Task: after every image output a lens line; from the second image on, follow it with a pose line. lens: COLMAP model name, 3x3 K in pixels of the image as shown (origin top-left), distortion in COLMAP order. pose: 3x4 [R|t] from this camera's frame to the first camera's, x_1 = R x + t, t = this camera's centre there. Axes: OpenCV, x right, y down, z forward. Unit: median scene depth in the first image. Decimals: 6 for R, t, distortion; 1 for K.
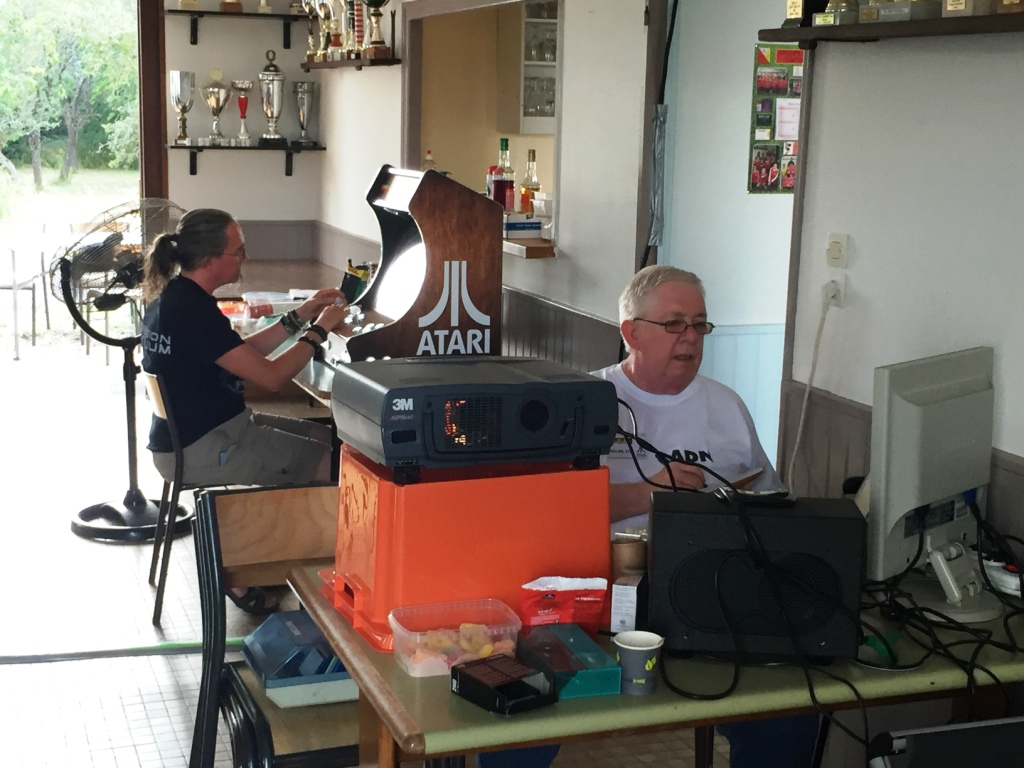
lens RADIAL K [[1543.6, 0, 512.0], [0, 1543.6, 384.0], [0, 0, 1]] dist [0.023828, 0.061707]
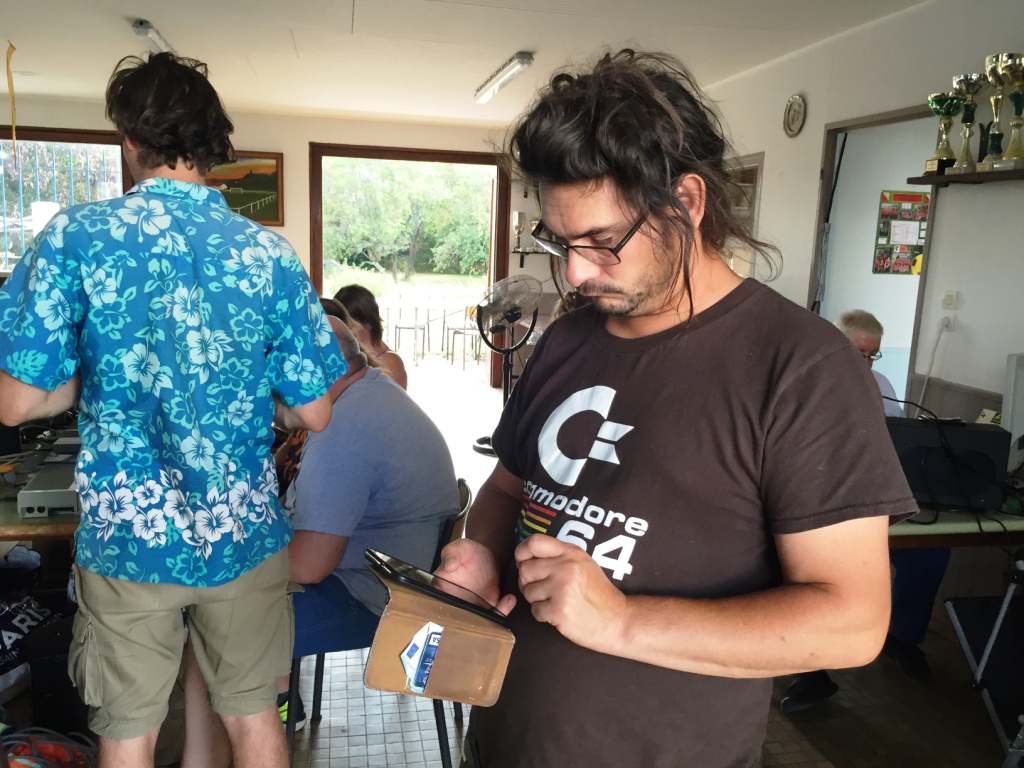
lens RADIAL K [[868.7, 0, 512.0], [0, 868.7, 384.0], [0, 0, 1]] dist [0.013529, -0.020050]
pose [[0.987688, 0.036546, -0.152110, -0.102260], [-0.038790, 0.999178, -0.011812, 0.032461], [0.151554, 0.017567, 0.988293, -0.056458]]
